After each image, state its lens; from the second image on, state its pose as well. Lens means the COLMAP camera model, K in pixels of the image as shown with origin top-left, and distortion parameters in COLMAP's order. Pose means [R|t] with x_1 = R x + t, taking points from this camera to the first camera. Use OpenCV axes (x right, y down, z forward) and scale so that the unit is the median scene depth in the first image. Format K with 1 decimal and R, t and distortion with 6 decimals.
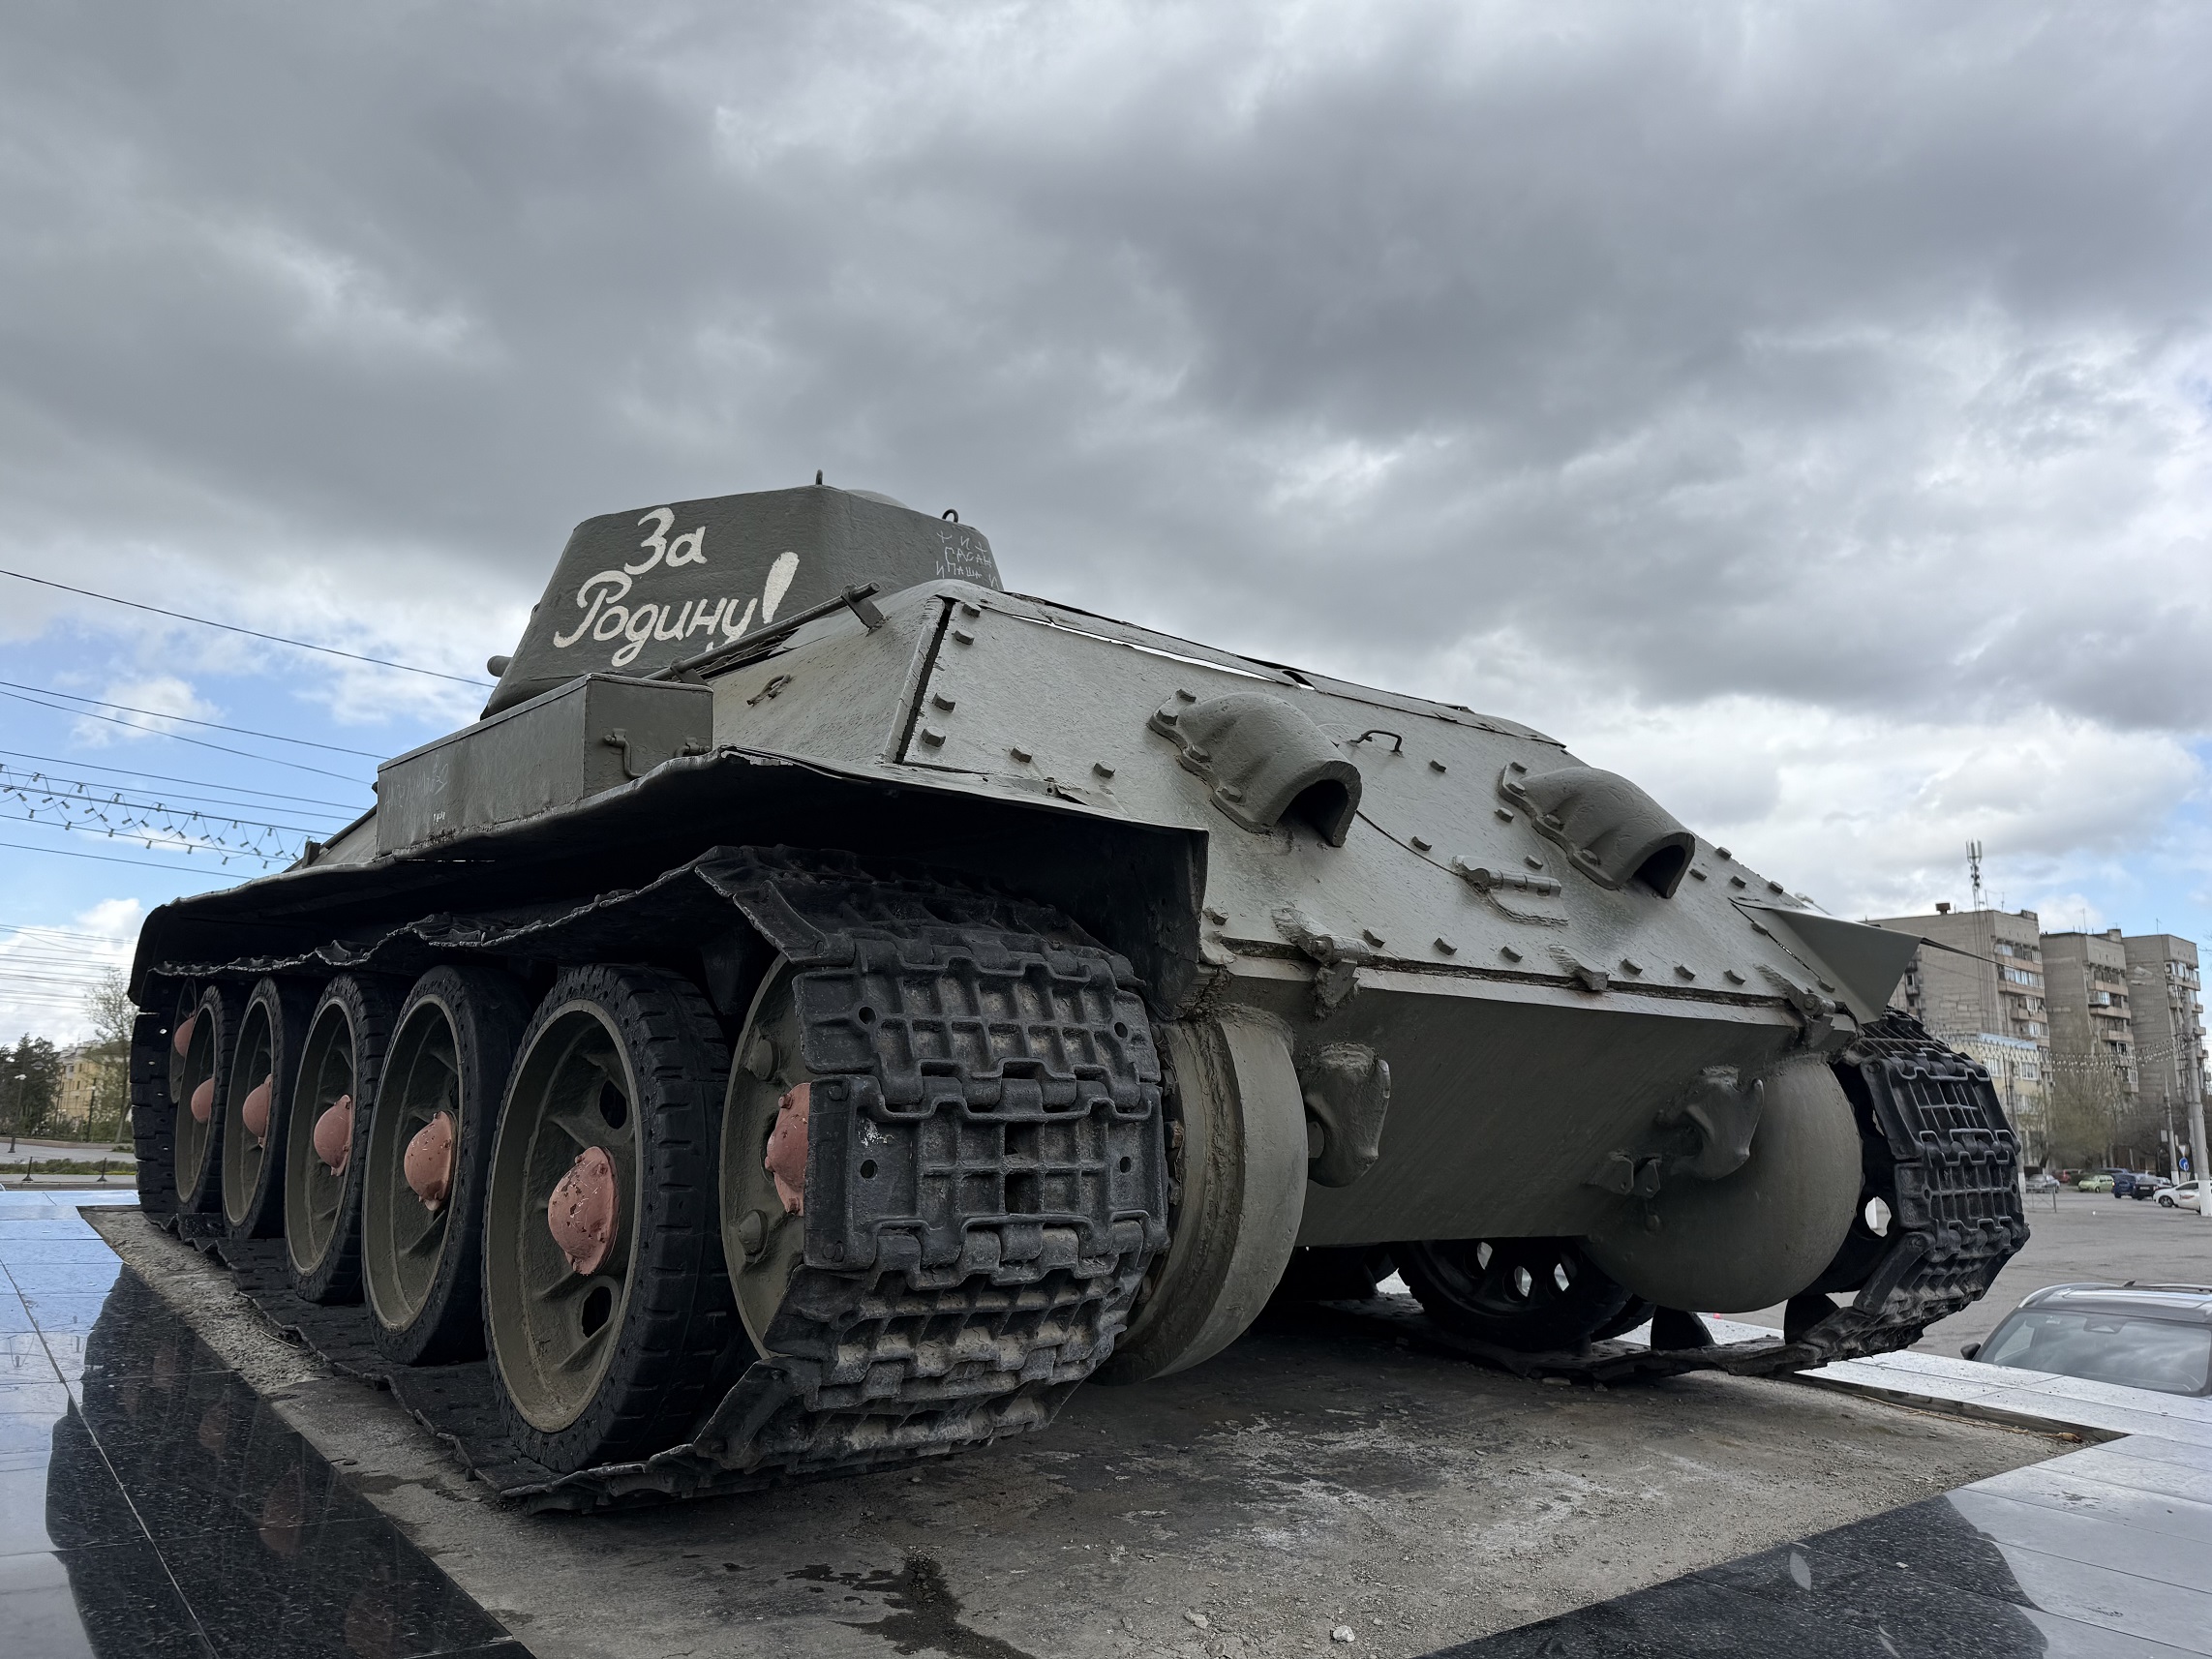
lens RADIAL K [[1589.7, 0, 1118.2], [0, 1589.7, 836.4], [0, 0, 1]] dist [0.073717, -0.102734]
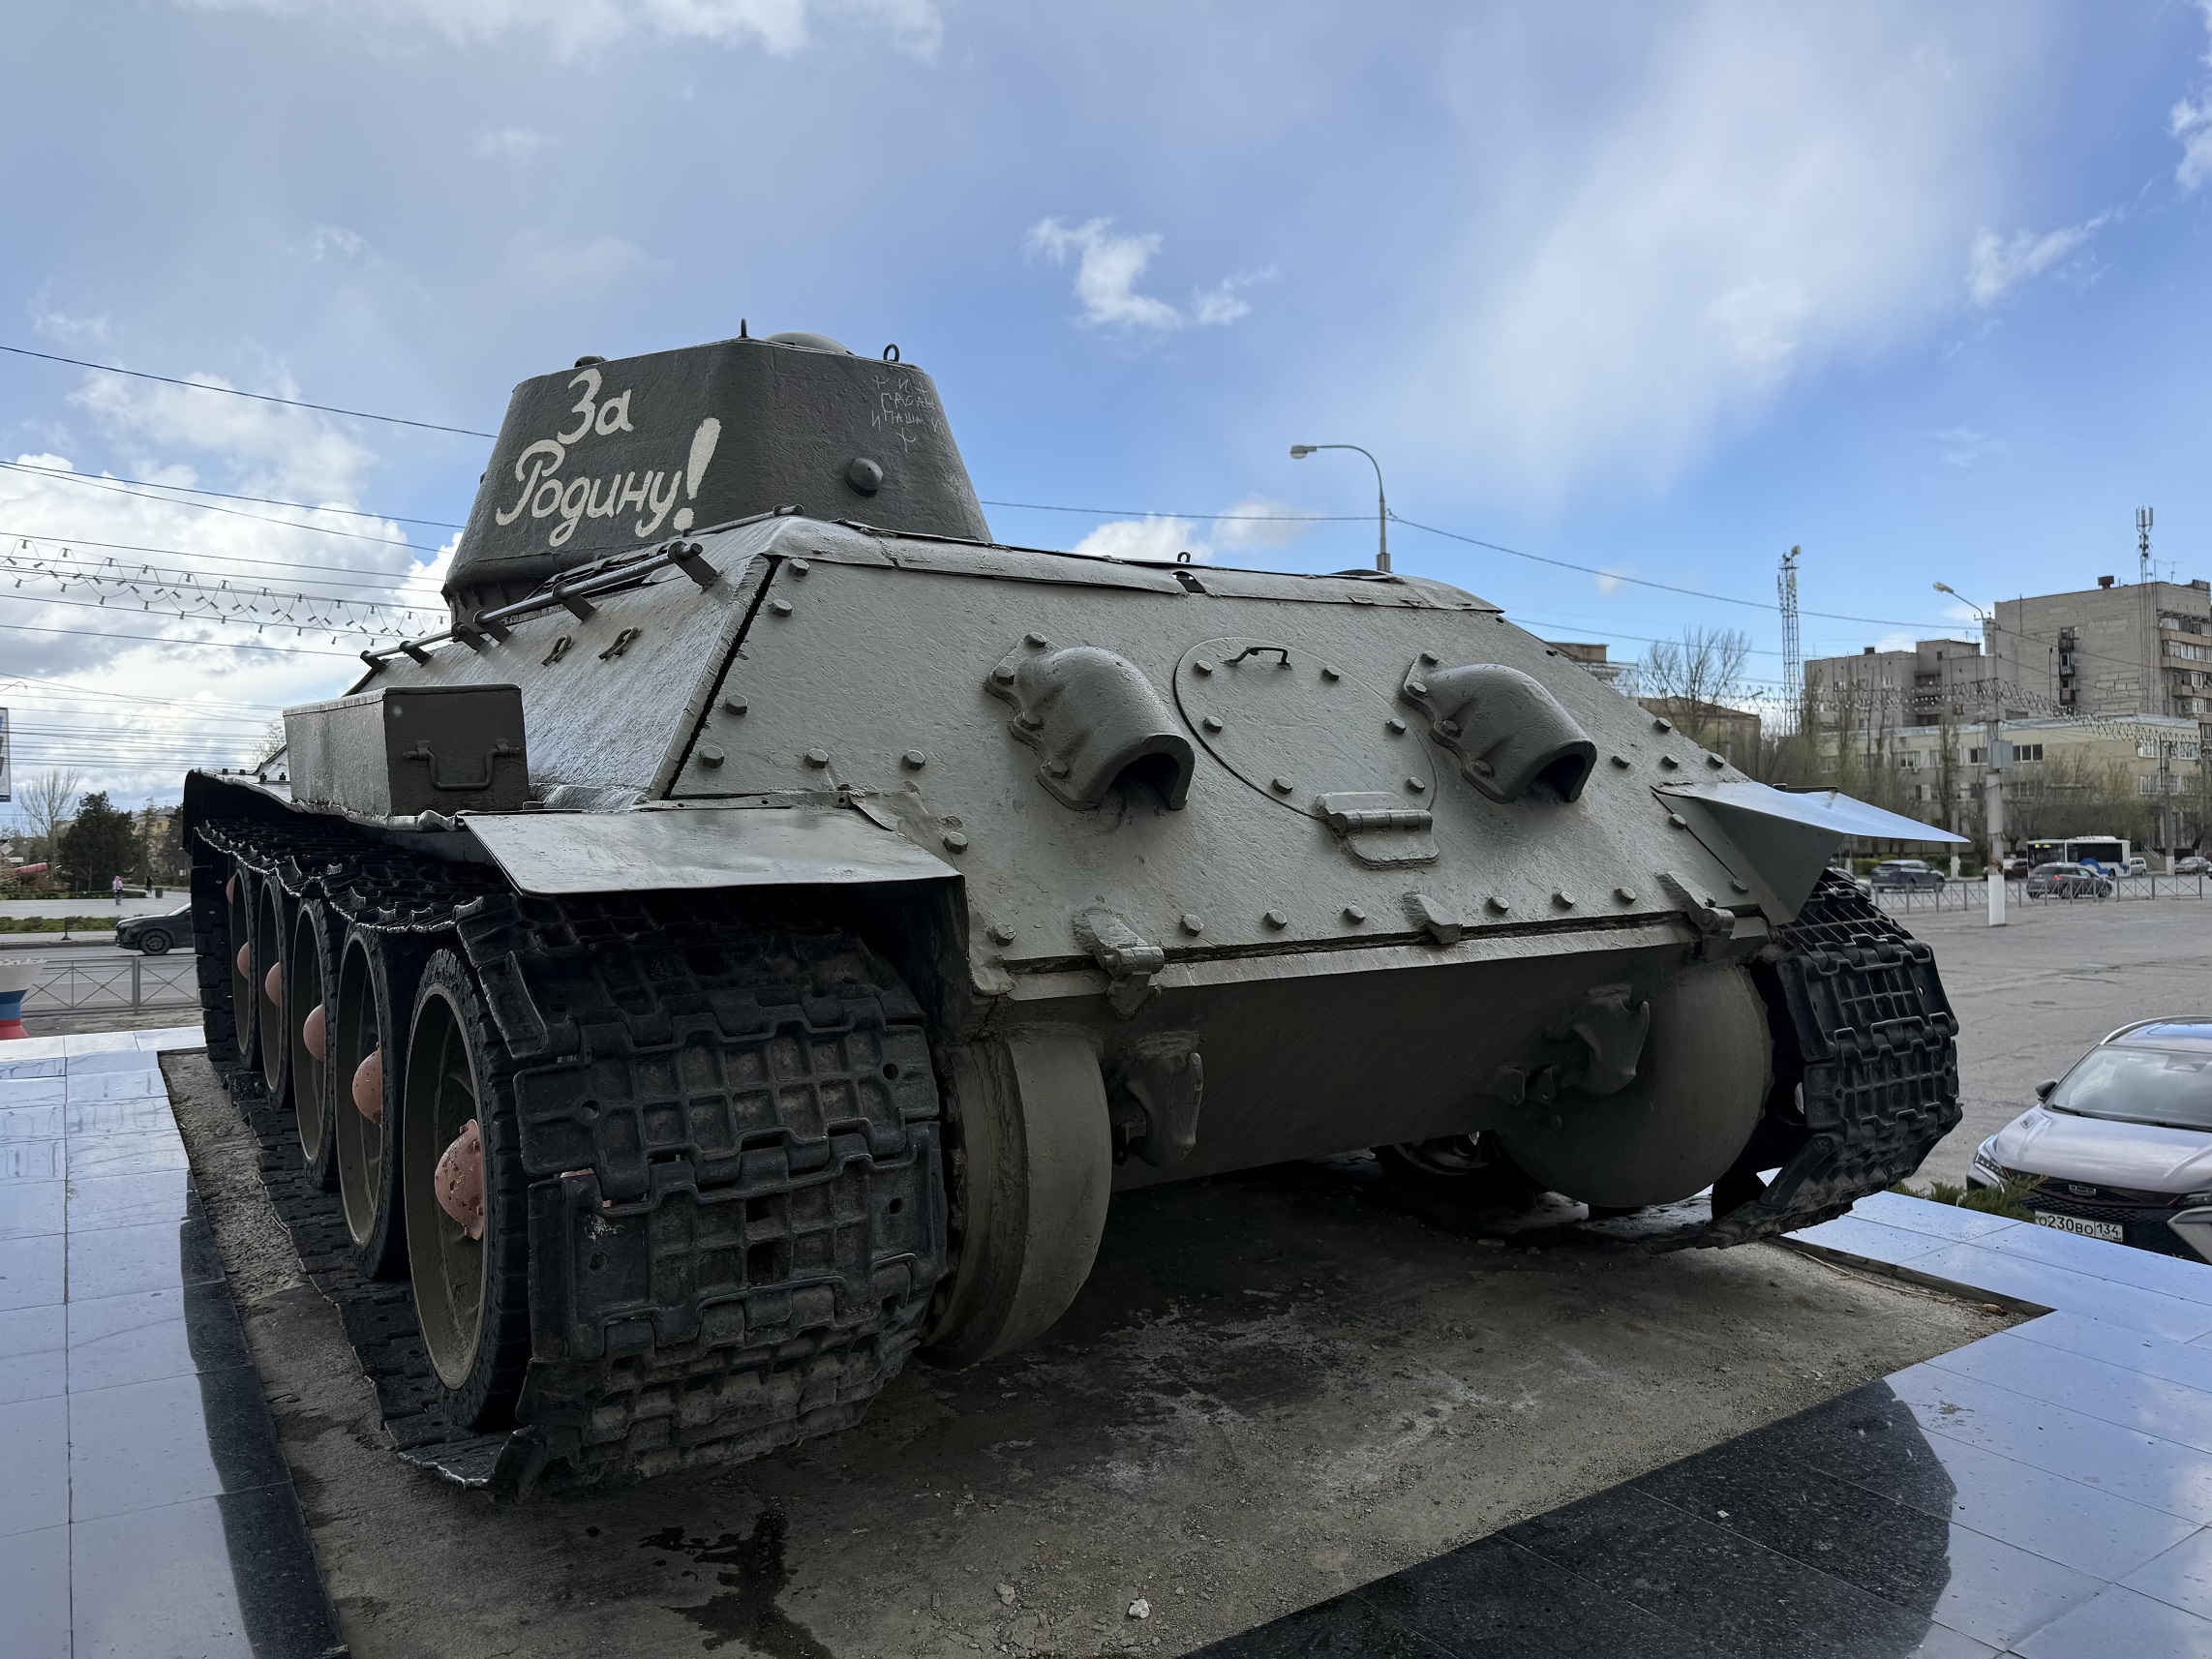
lens RADIAL K [[1589.7, 0, 1116.6], [0, 1589.7, 836.5], [0, 0, 1]] dist [0.073717, -0.102734]
pose [[0.995760, -0.034170, -0.085410, 0.172215], [0.049265, 0.982168, 0.181435, -0.145573], [0.077687, -0.184874, 0.979687, 0.041123]]
